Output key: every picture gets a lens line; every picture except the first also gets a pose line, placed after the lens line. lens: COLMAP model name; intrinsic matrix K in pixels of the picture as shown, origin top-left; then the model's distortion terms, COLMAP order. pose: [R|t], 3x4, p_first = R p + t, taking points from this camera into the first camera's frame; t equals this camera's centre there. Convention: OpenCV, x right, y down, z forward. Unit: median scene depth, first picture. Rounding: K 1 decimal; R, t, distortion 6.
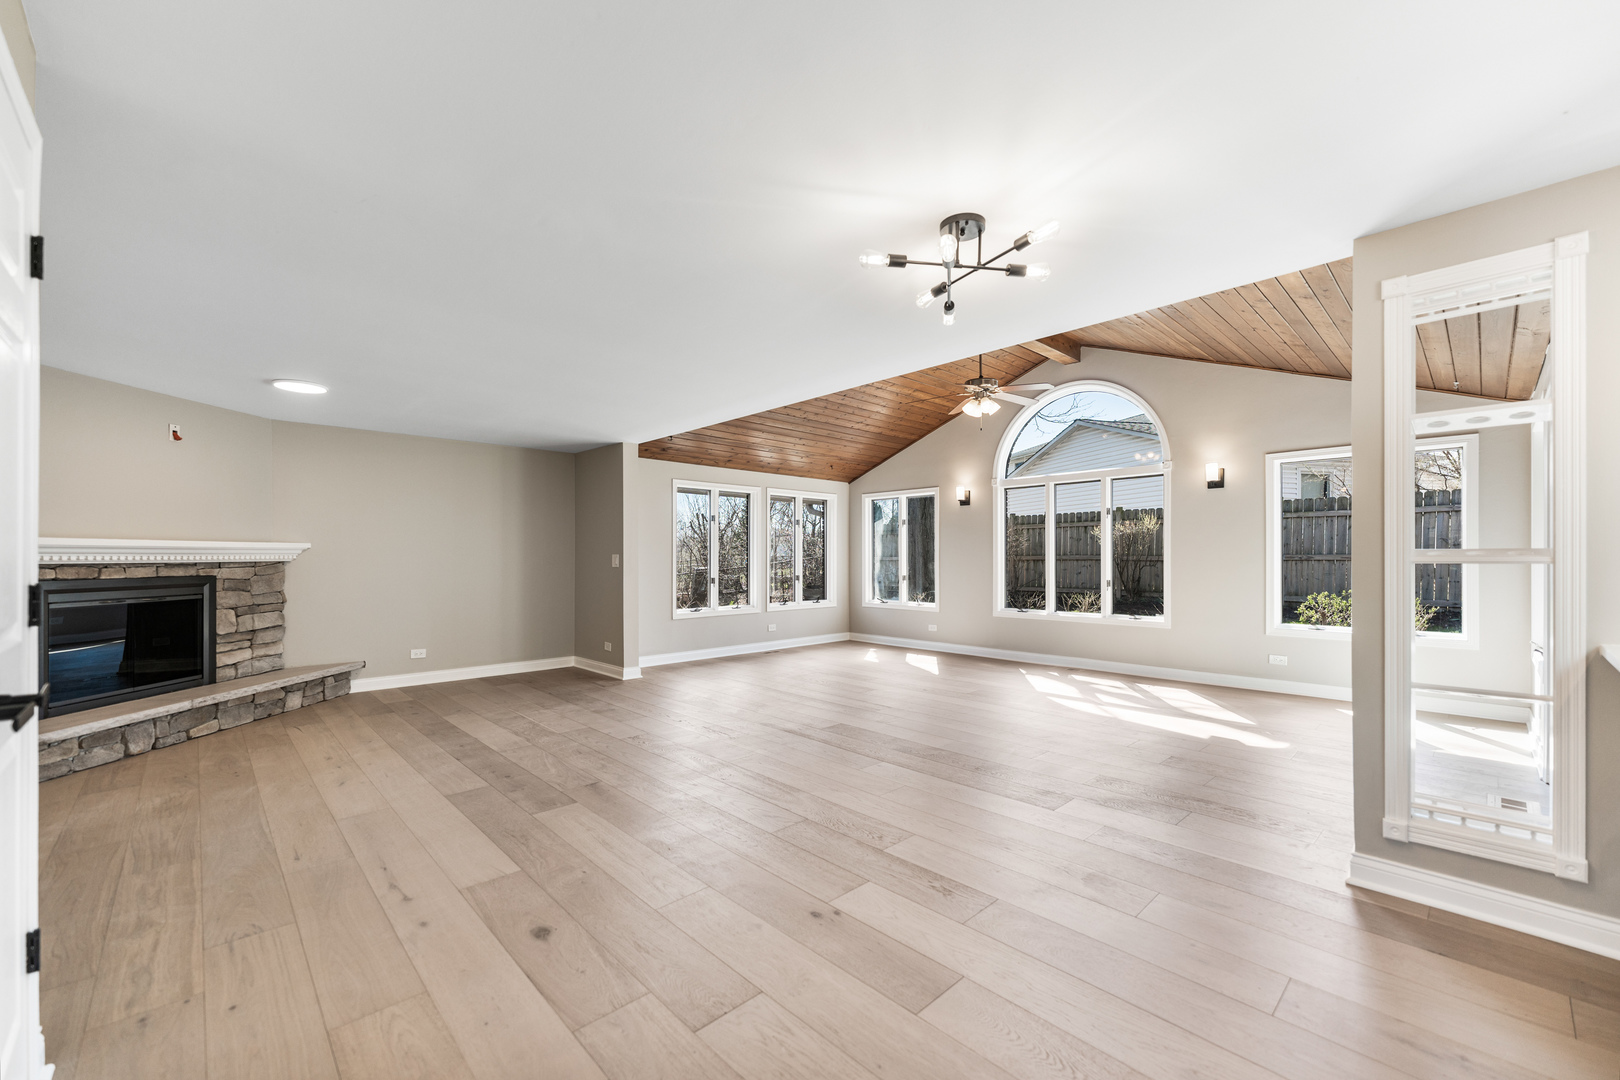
lens RADIAL K [[654.4, 0, 804.6], [0, 654.4, 542.0], [0, 0, 1]] dist [-0.002118, -0.000016]
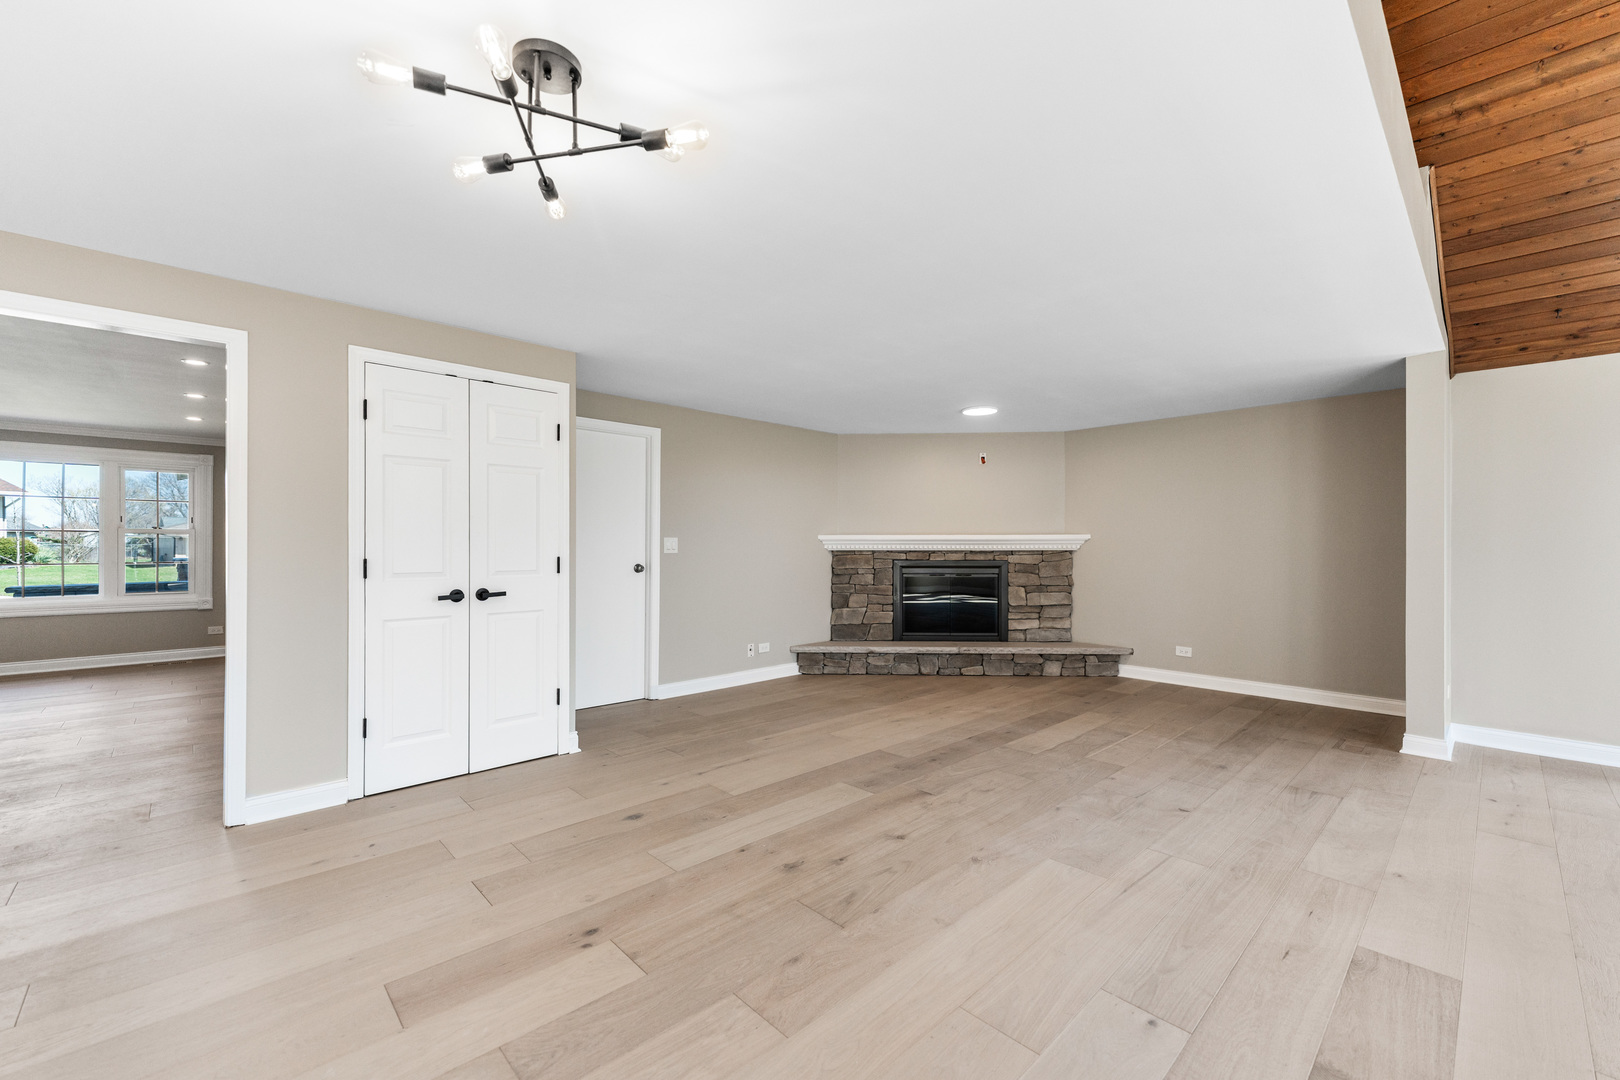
lens RADIAL K [[654.4, 0, 804.6], [0, 654.4, 542.0], [0, 0, 1]] dist [-0.002118, -0.000016]
pose [[-0.001807, -0.003127, -0.999993, 0.445408], [0.020261, 0.999790, -0.003163, 0.009975], [0.999793, -0.020267, -0.001743, 0.615982]]
